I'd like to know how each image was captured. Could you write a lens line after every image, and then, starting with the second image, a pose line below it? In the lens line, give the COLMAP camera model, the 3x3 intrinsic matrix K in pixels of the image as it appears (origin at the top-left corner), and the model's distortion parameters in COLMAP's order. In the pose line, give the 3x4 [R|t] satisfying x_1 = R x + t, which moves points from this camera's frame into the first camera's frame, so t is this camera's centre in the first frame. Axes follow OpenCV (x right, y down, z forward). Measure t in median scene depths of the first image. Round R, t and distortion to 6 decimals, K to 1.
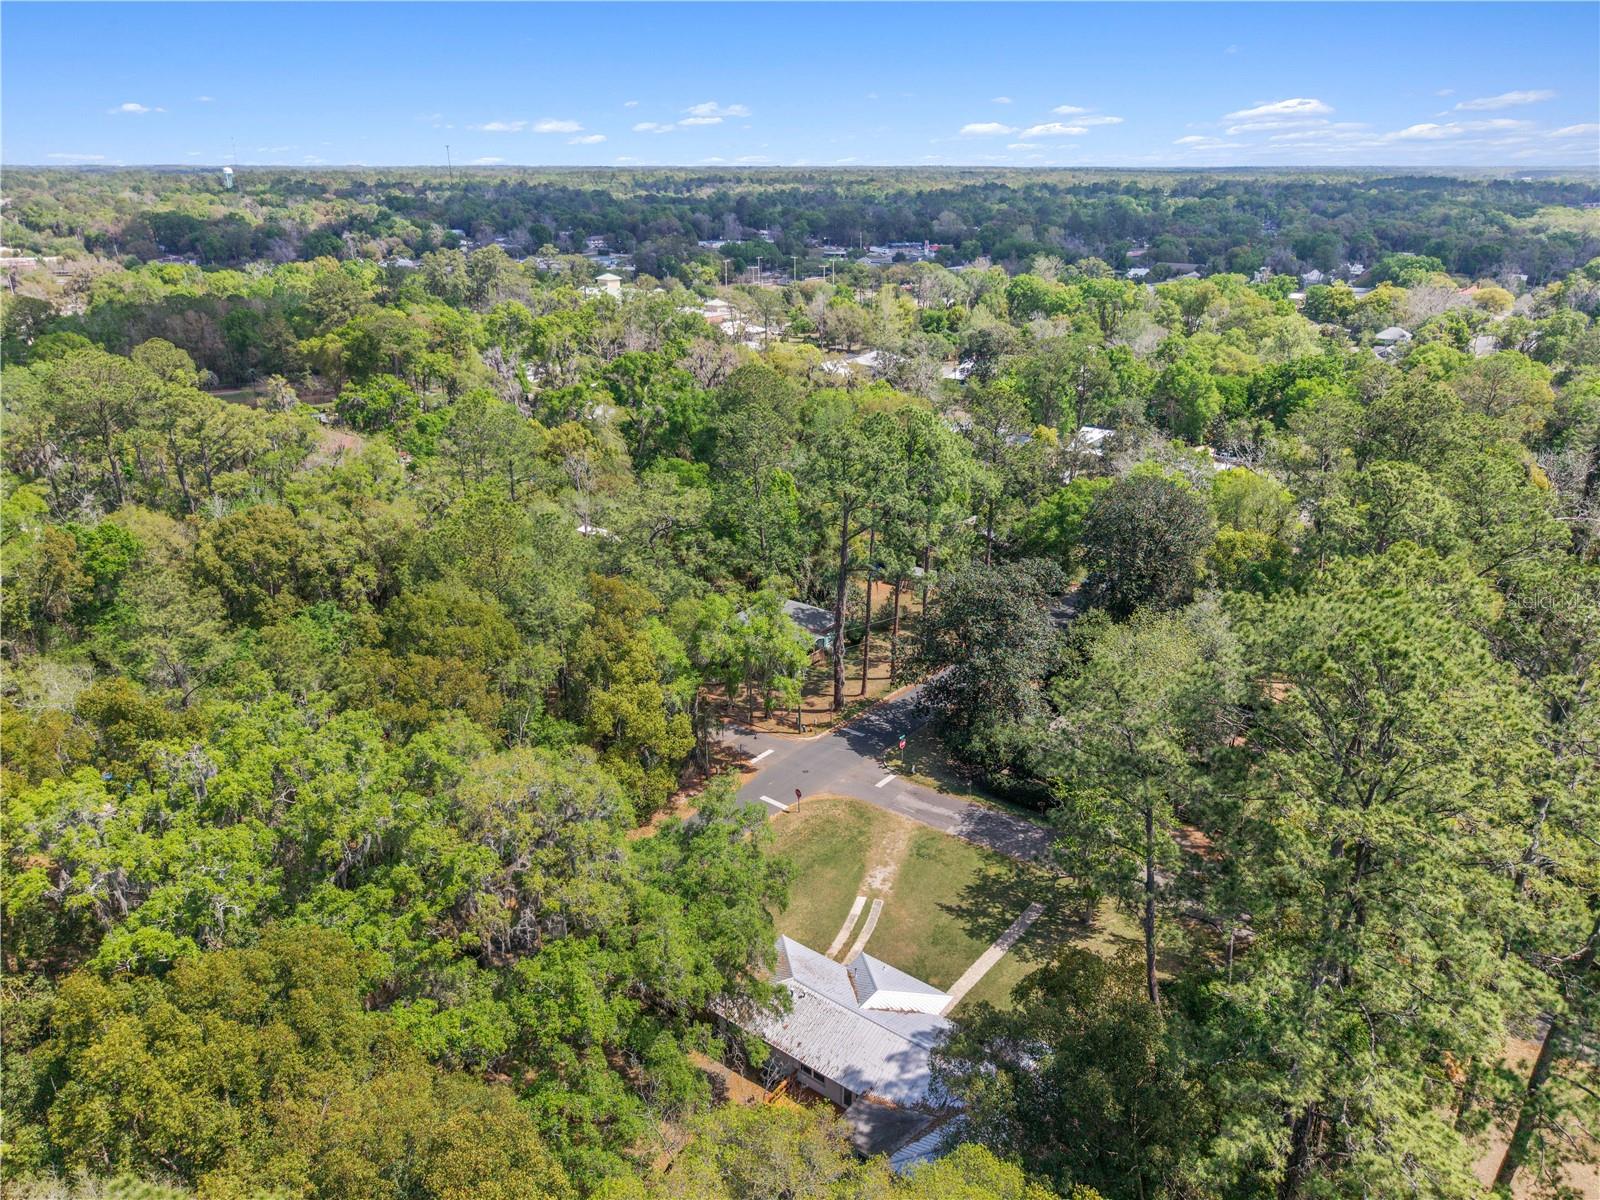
lens RADIAL K [[1078.1, 0, 806.6], [0, 1078.1, 600.6], [0, 0, 1]] dist [0.025973, -0.023581]
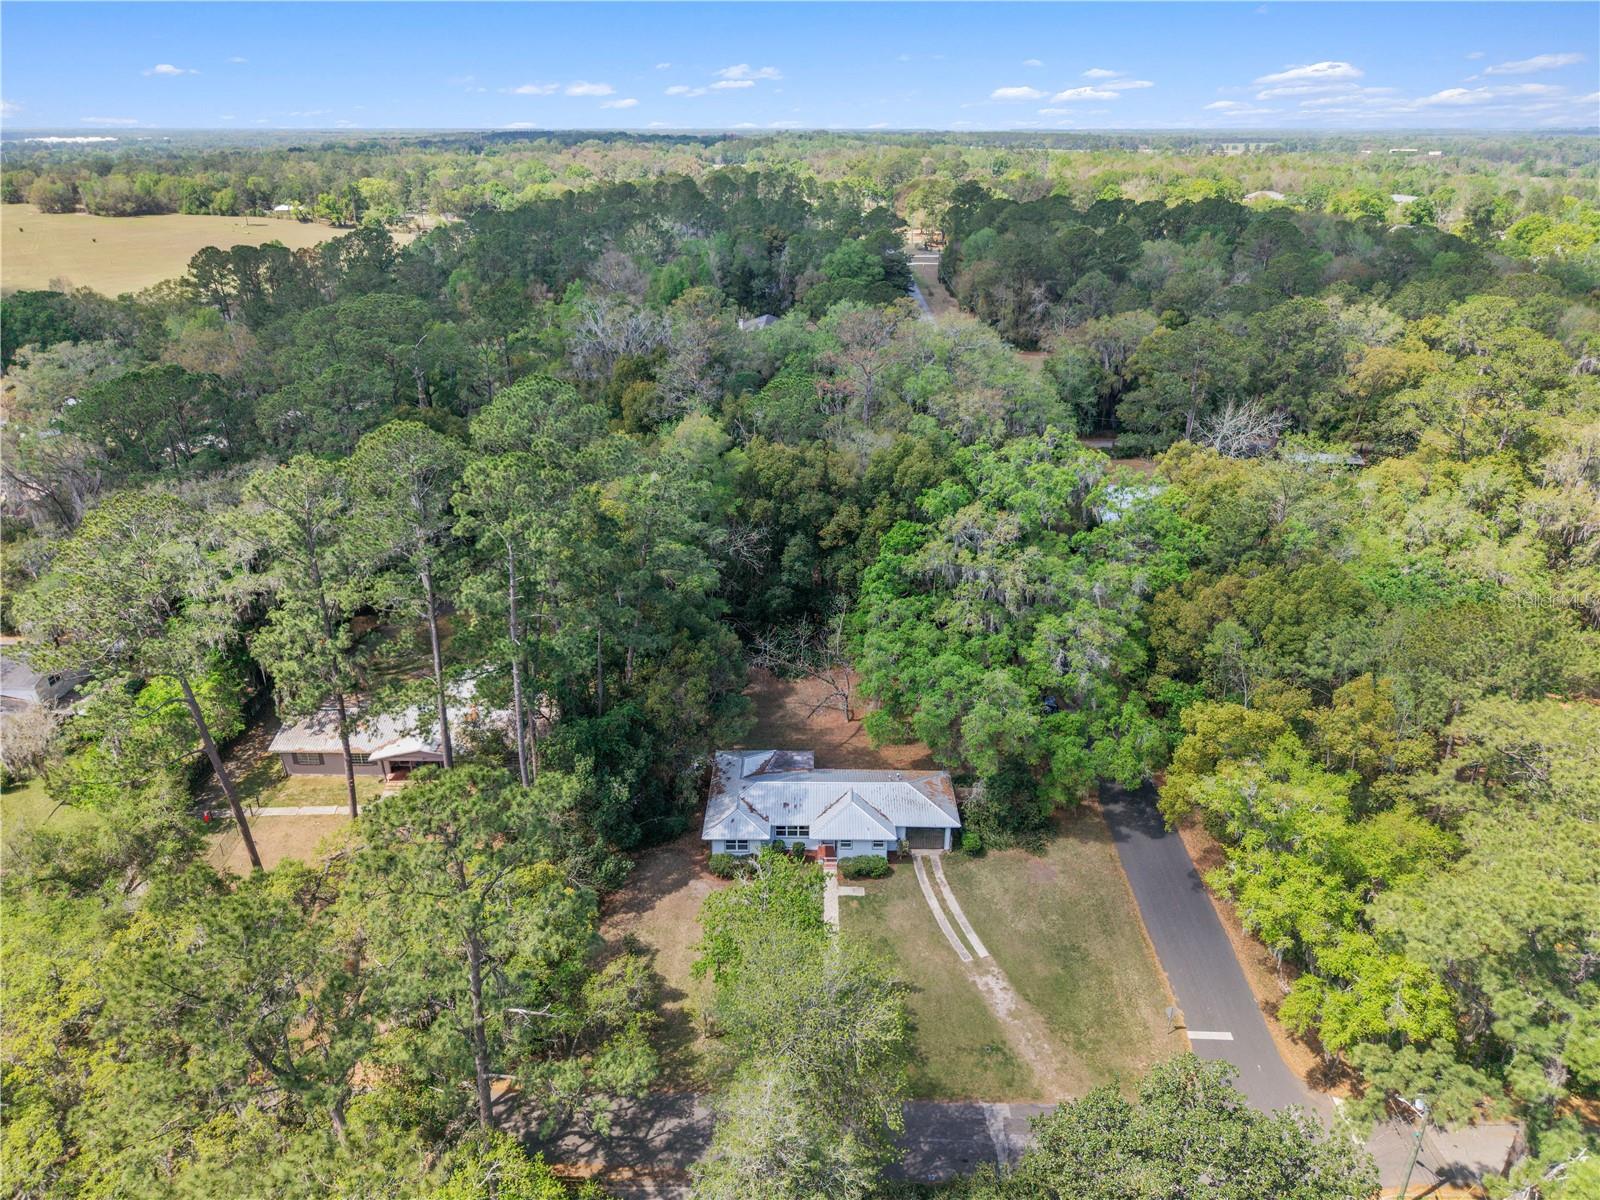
lens RADIAL K [[1078.1, 0, 785.0], [0, 1078.1, 622.3], [0, 0, 1]] dist [0.025973, -0.023581]
pose [[-0.817114, 0.244939, -0.521852, 0.620022], [-0.212308, 0.713755, 0.667442, -0.531964], [0.535958, 0.656170, -0.531216, 1.223636]]
